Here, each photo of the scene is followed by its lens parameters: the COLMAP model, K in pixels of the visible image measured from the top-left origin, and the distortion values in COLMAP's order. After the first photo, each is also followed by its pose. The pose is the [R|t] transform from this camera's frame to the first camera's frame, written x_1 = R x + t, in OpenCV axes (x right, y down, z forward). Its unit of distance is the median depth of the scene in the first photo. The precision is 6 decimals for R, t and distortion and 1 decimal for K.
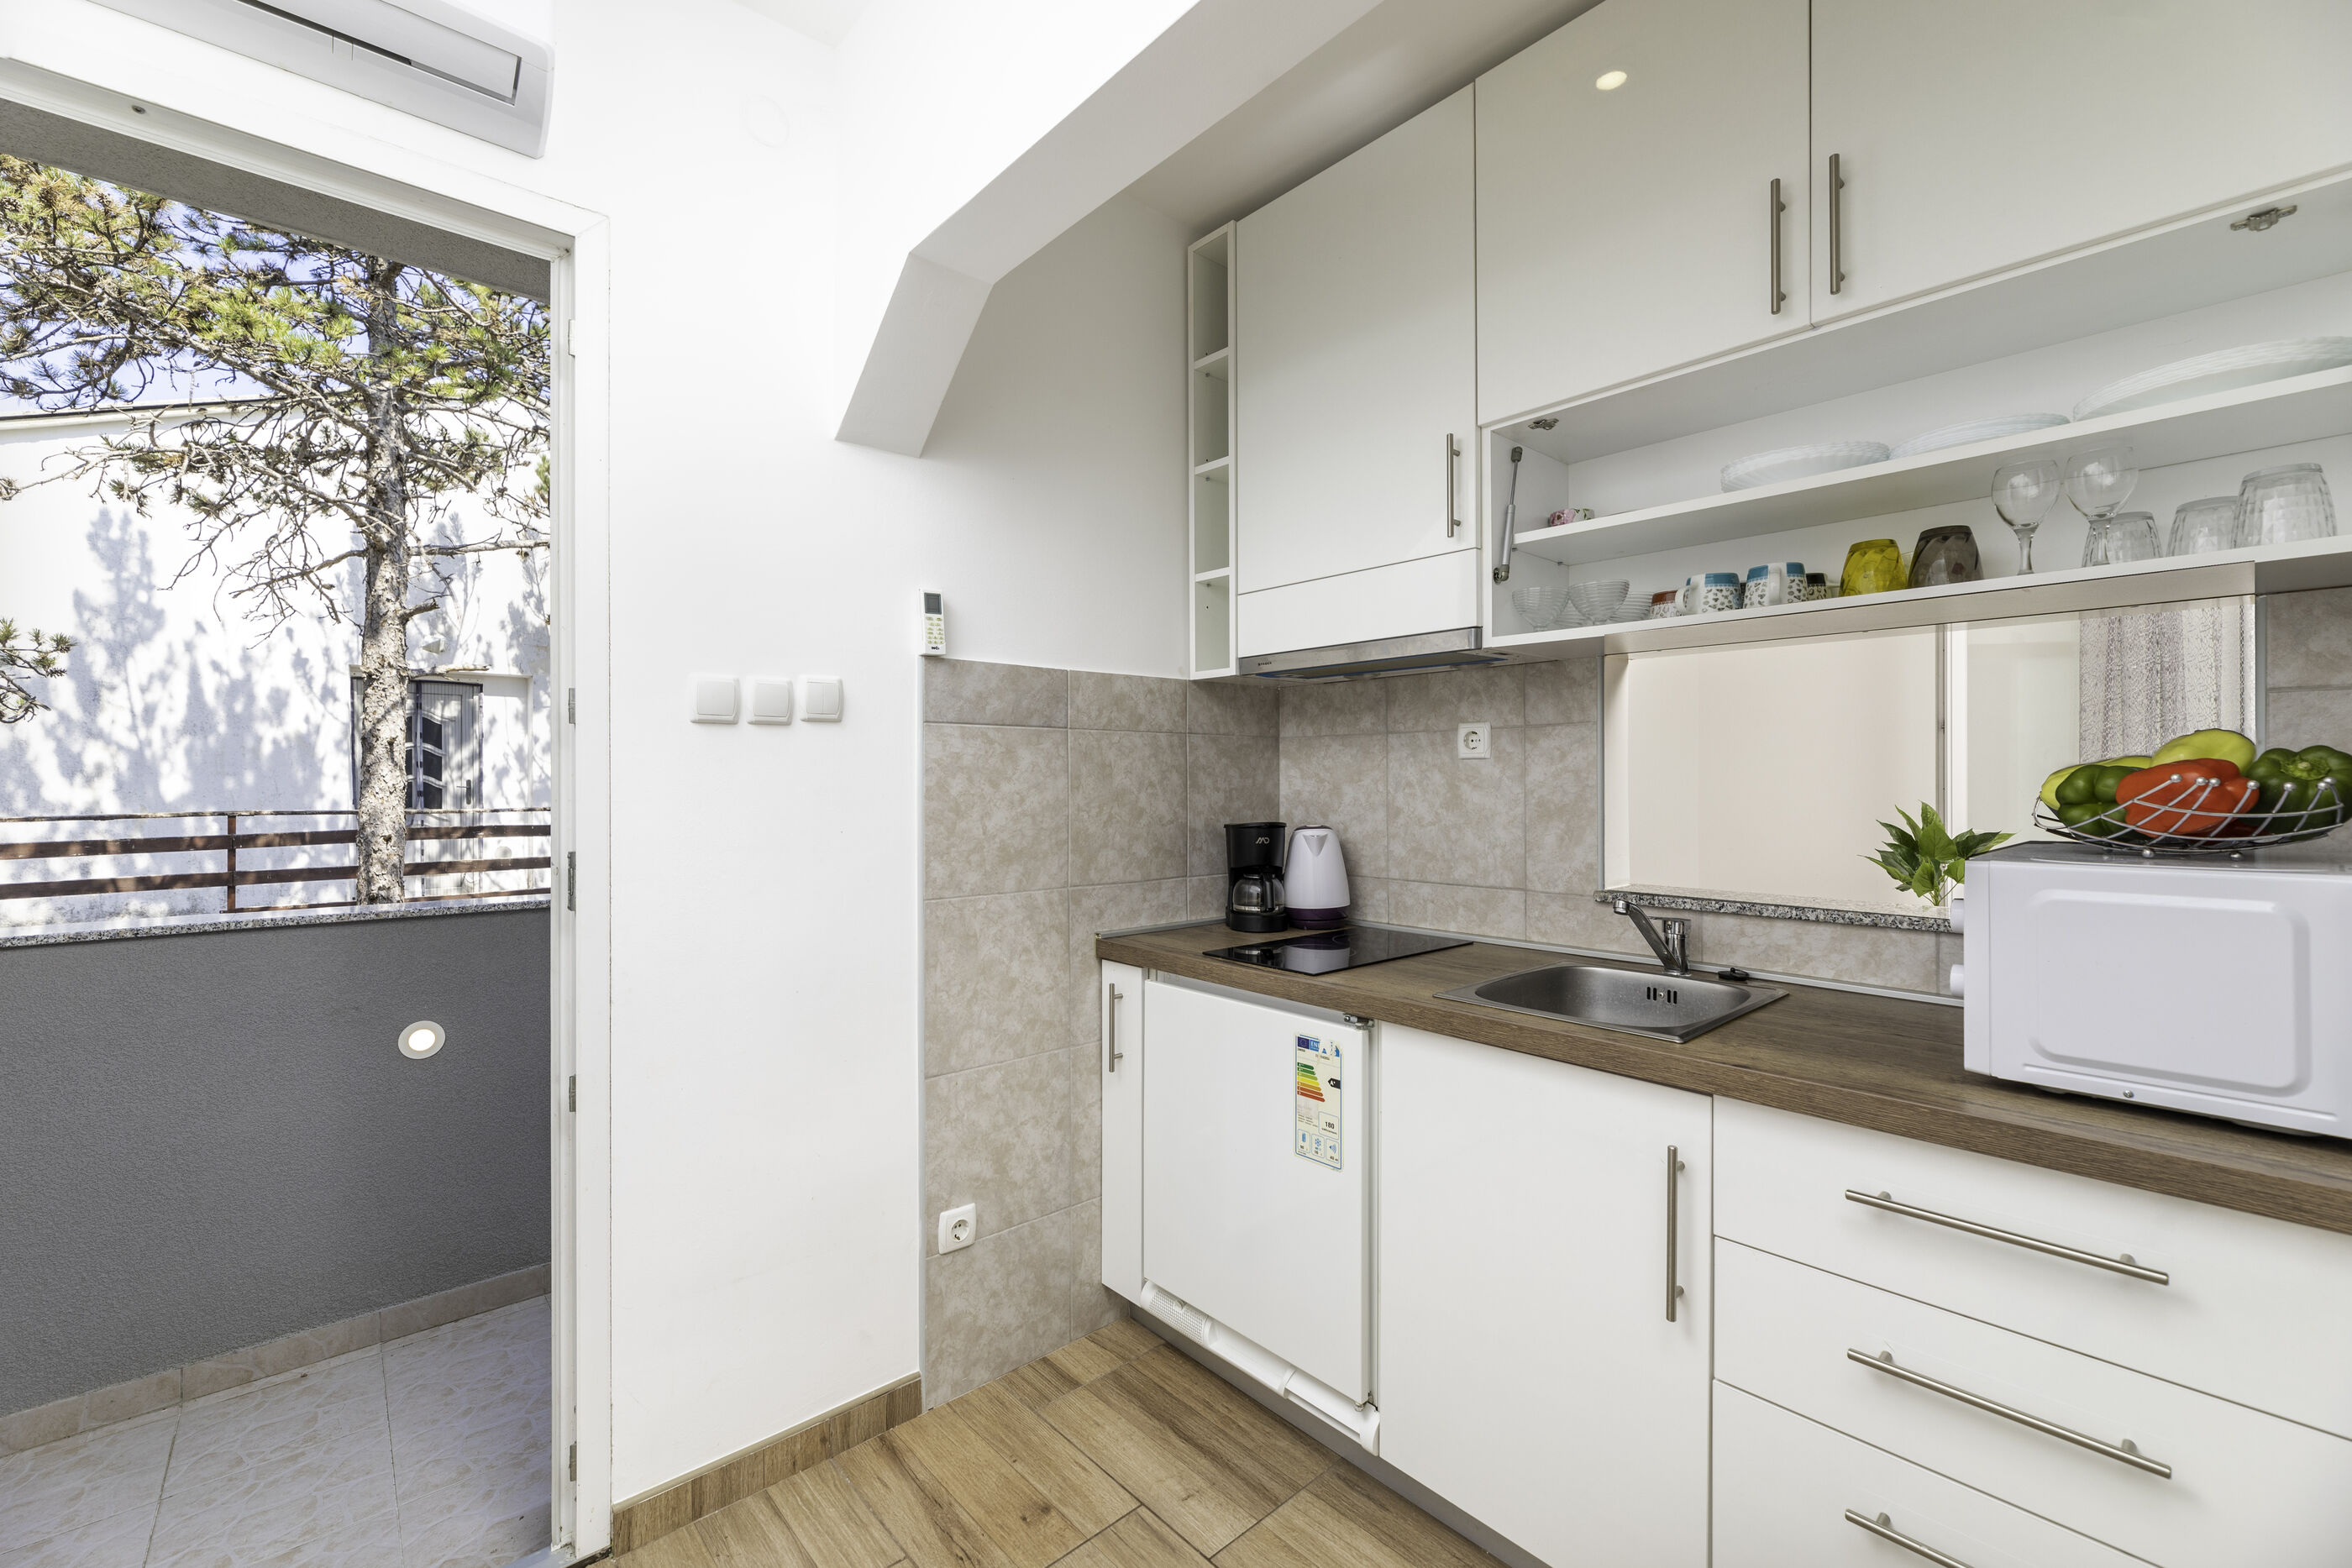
lens RADIAL K [[967.4, 0, 1171.5], [0, 967.4, 768.7], [0, 0, 1]] dist [-0.000351, 0.000130]
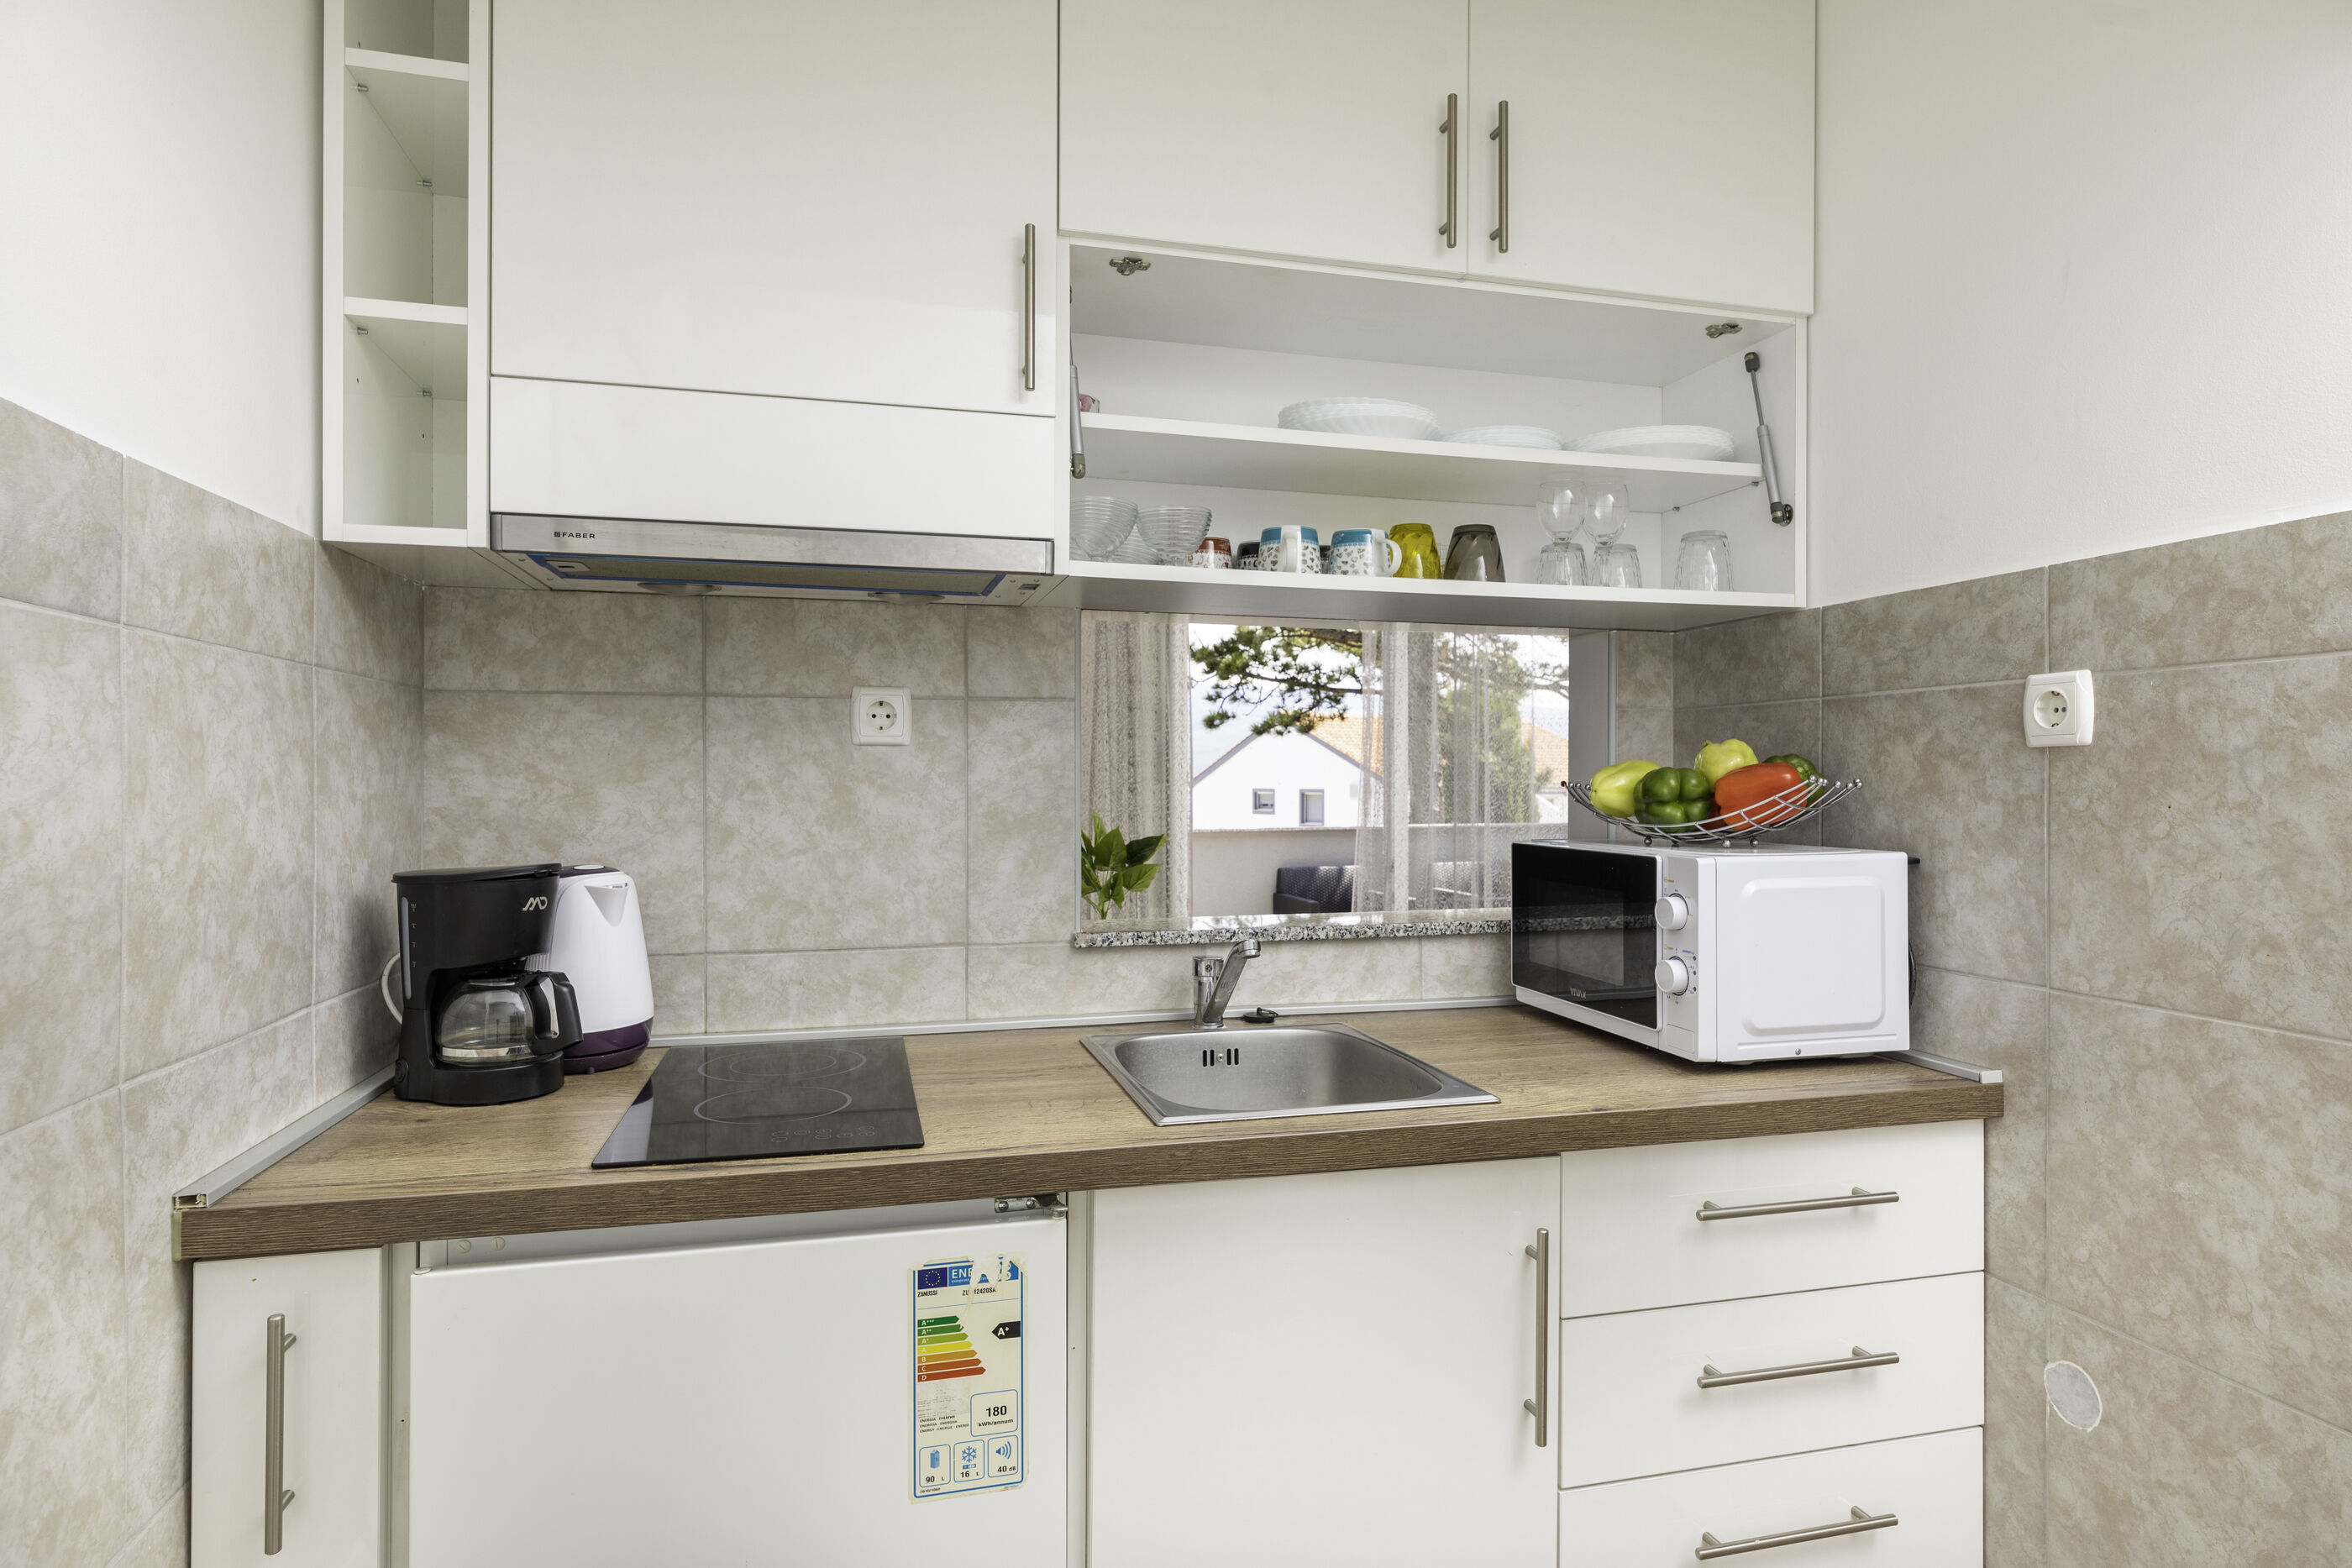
lens RADIAL K [[1270.6, 0, 1174.1], [0, 1270.6, 766.9], [0, 0, 1]] dist [-0.002164, -0.000217]
pose [[0.462849, 0.012369, 0.886351, -0.338119], [-0.012891, 0.999891, -0.007221, 0.007784], [-0.886344, -0.008084, 0.462958, 0.461272]]
